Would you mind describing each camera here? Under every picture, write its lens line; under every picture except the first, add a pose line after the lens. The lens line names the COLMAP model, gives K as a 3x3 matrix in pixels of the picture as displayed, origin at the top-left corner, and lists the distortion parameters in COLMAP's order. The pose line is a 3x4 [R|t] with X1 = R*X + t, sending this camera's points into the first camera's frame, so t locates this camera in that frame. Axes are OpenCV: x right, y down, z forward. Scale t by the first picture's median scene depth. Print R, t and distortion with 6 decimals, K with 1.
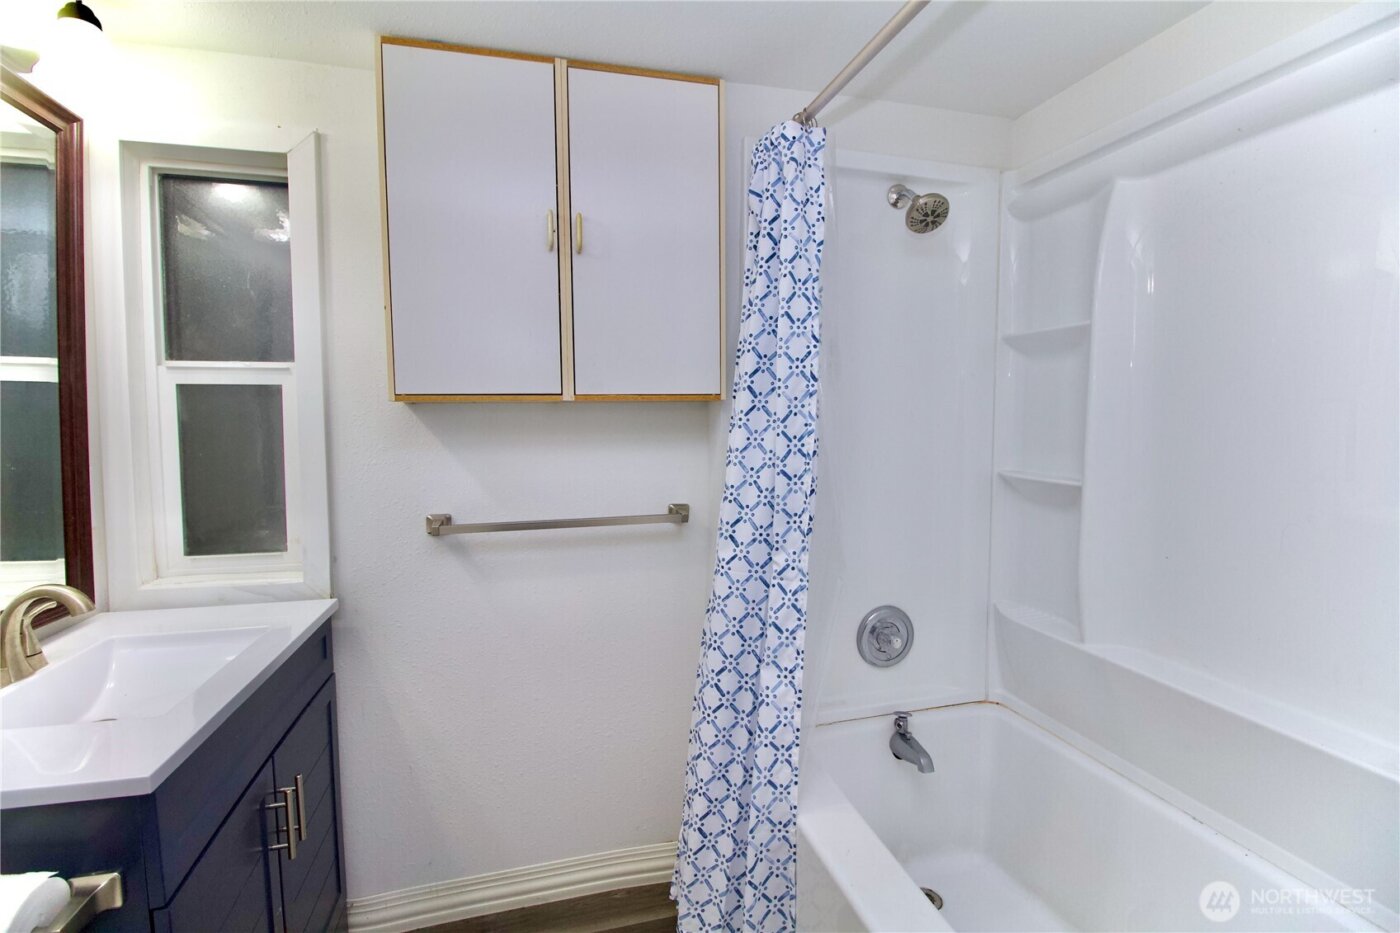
lens RADIAL K [[644.0, 0, 697.6], [0, 644.0, 461.8], [0, 0, 1]] dist [-0.004963, -0.008603]
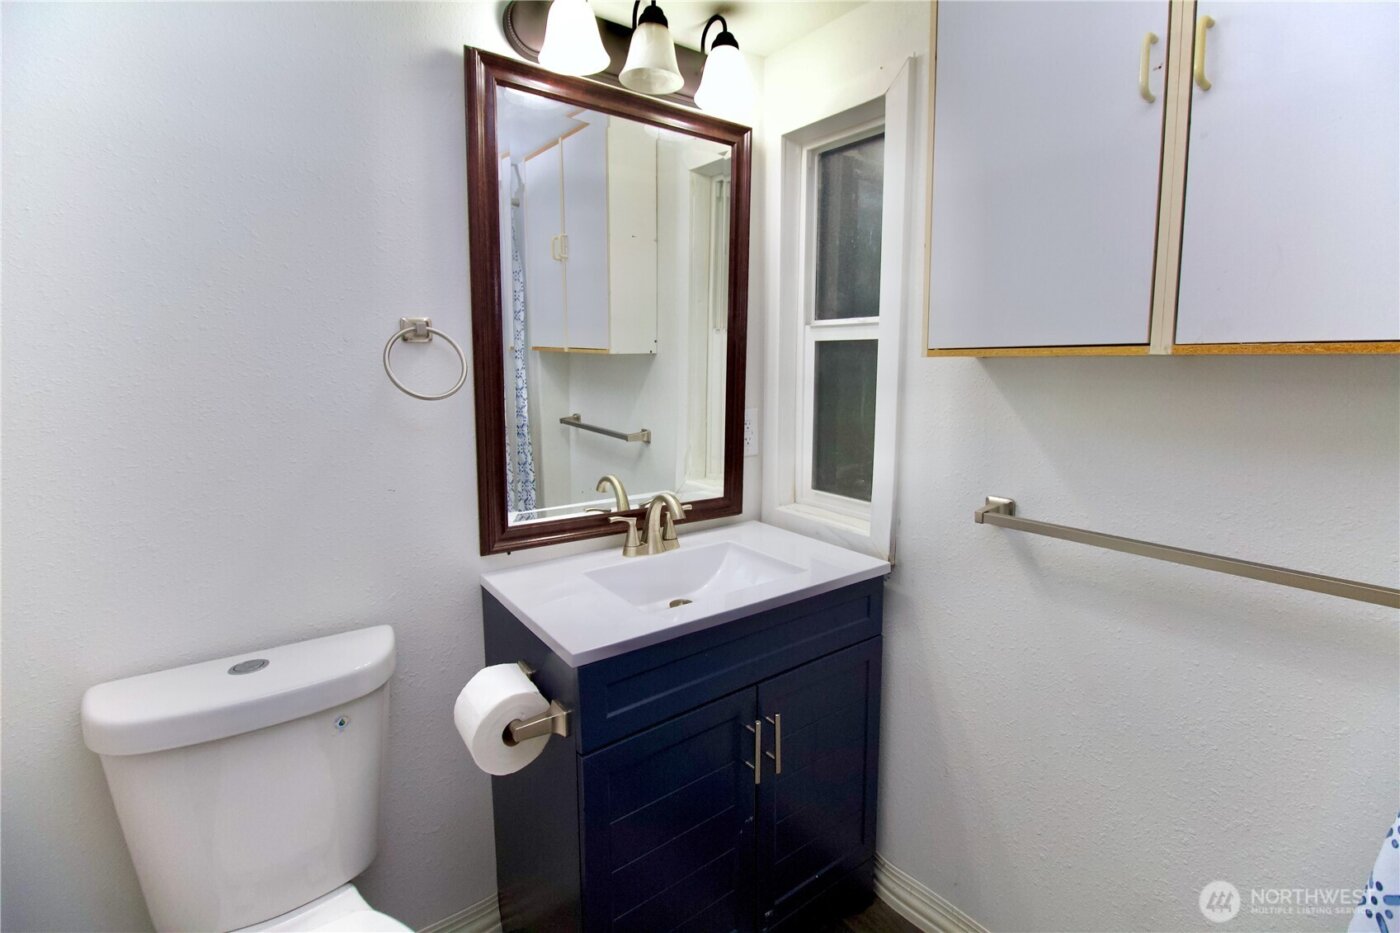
lens RADIAL K [[644.0, 0, 697.5], [0, 644.0, 457.4], [0, 0, 1]] dist [-0.004963, -0.008603]
pose [[0.368358, 0.141908, -0.918790, 0.202371], [-0.066466, 0.989773, 0.126224, -0.046932], [0.927305, 0.014573, 0.374023, 0.377798]]
